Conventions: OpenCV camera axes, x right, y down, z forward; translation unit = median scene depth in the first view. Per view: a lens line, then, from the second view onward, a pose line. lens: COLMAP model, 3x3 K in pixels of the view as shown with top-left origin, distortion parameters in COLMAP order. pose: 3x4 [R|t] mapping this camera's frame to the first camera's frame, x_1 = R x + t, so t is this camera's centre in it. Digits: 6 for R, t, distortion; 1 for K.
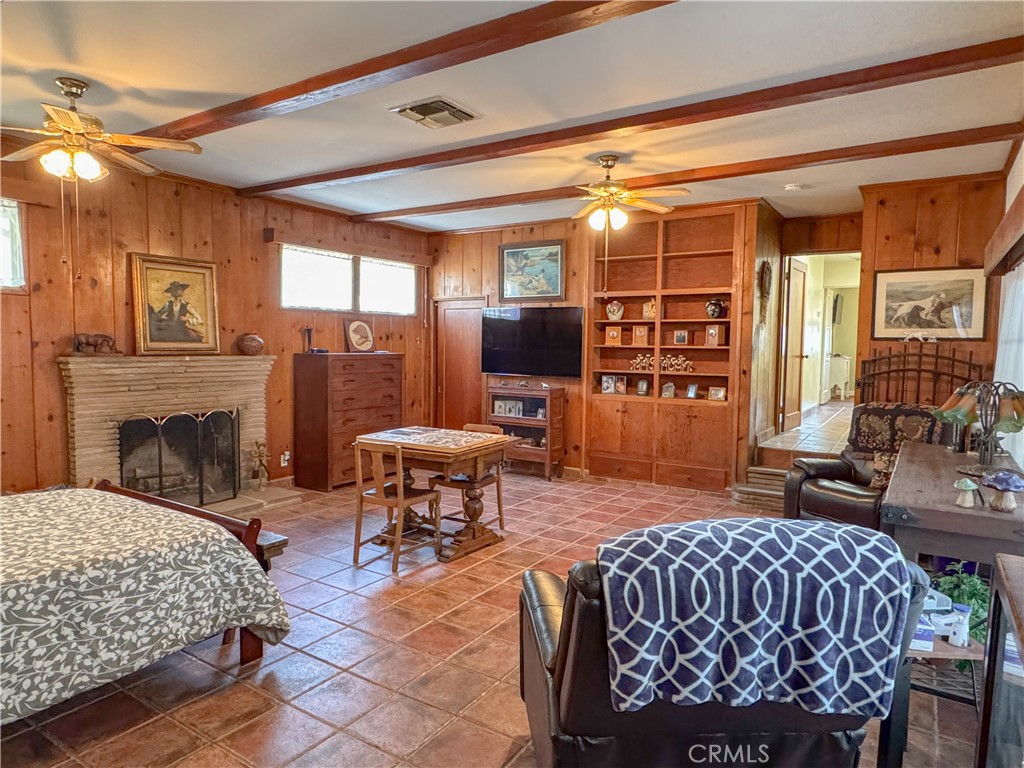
lens RADIAL K [[629.2, 0, 509.9], [0, 629.2, 384.3], [0, 0, 1]] dist [-0.003719, 0.003557]
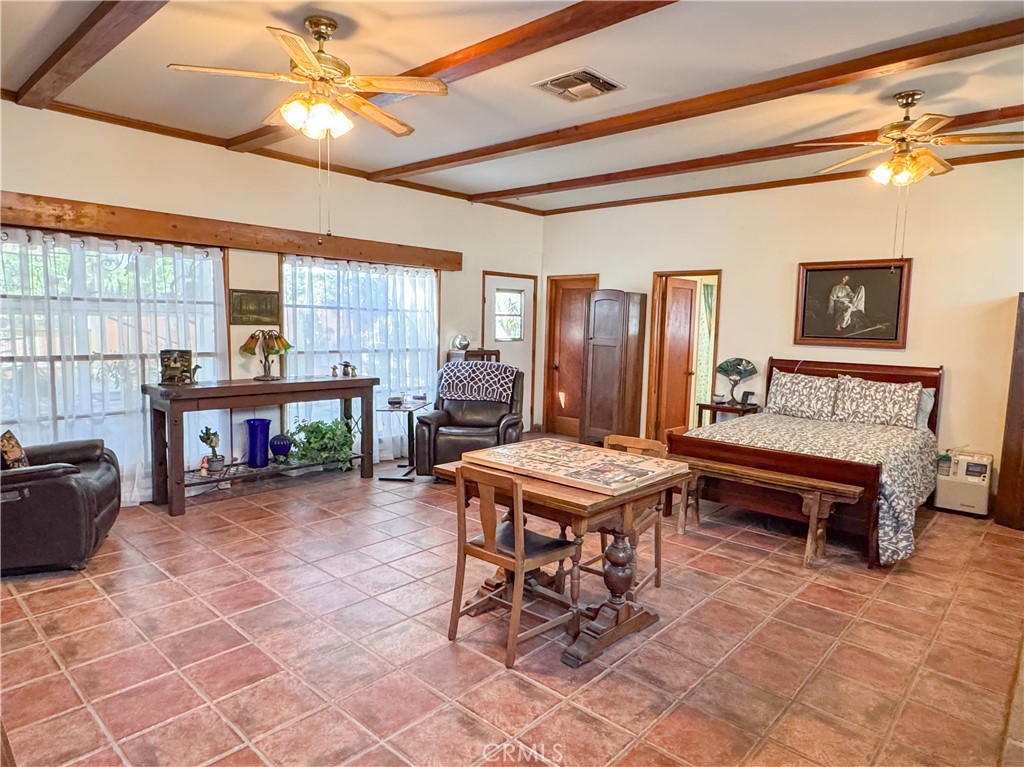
lens RADIAL K [[629.2, 0, 509.9], [0, 629.2, 383.8], [0, 0, 1]] dist [-0.003719, 0.003557]
pose [[-0.985399, -0.052372, 0.162009, -0.128744], [-0.025058, 0.985765, 0.166252, -0.084973], [-0.168410, 0.159764, -0.972684, 1.324313]]
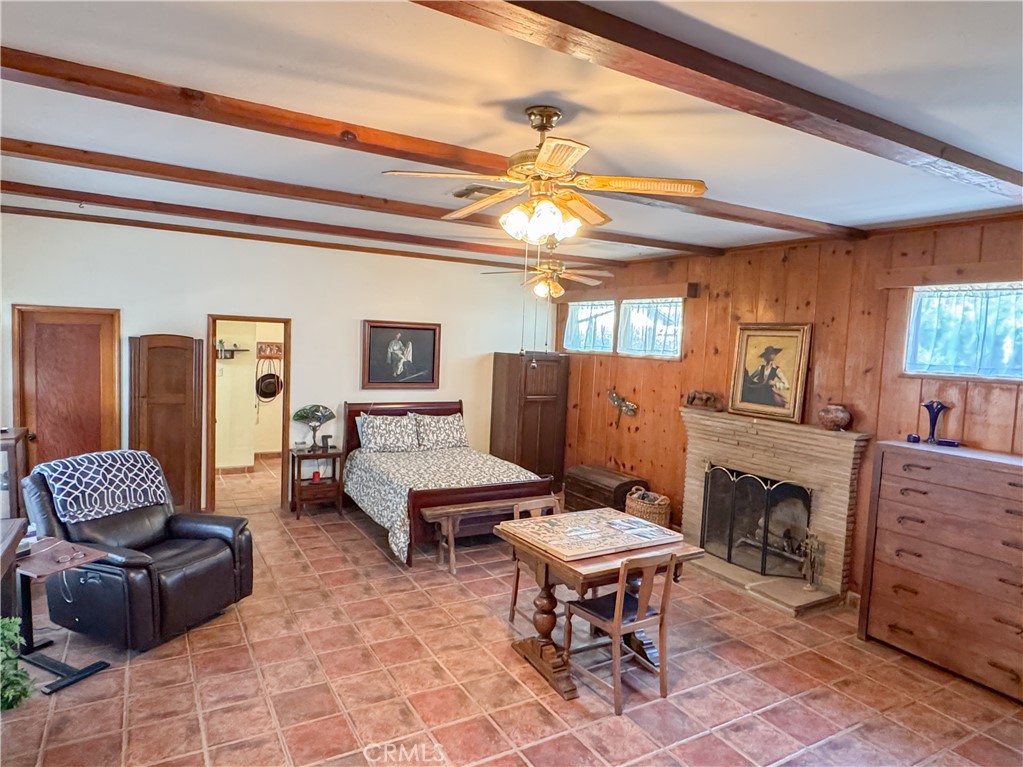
lens RADIAL K [[628.6, 0, 509.4], [0, 628.6, 383.8], [0, 0, 1]] dist [-0.003719, 0.003557]
pose [[-0.447835, 0.031151, -0.893573, 0.534181], [-0.108182, 0.990163, 0.088737, -0.136294], [0.887547, 0.136408, -0.440059, 0.997013]]
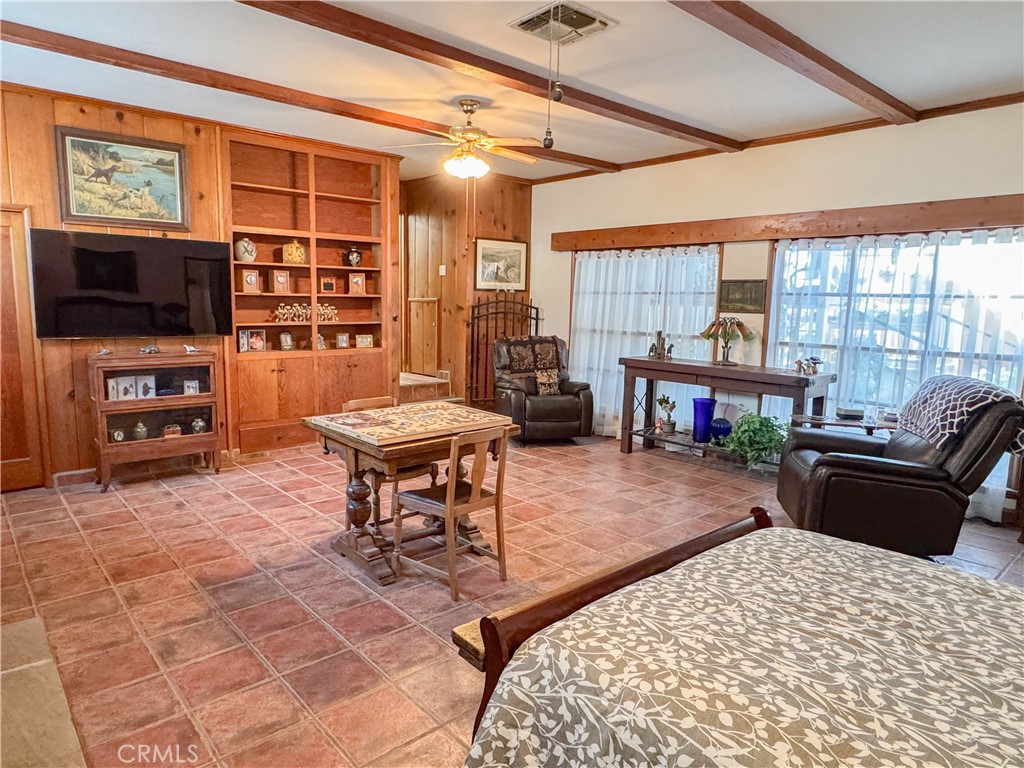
lens RADIAL K [[634.0, 0, 499.1], [0, 634.0, 387.8], [0, 0, 1]] dist [-0.007144, -0.002394]
pose [[0.282617, -0.141408, 0.948753, -0.657908], [0.048211, 0.989918, 0.133182, -0.040372], [-0.958020, 0.008101, 0.286585, 0.542429]]
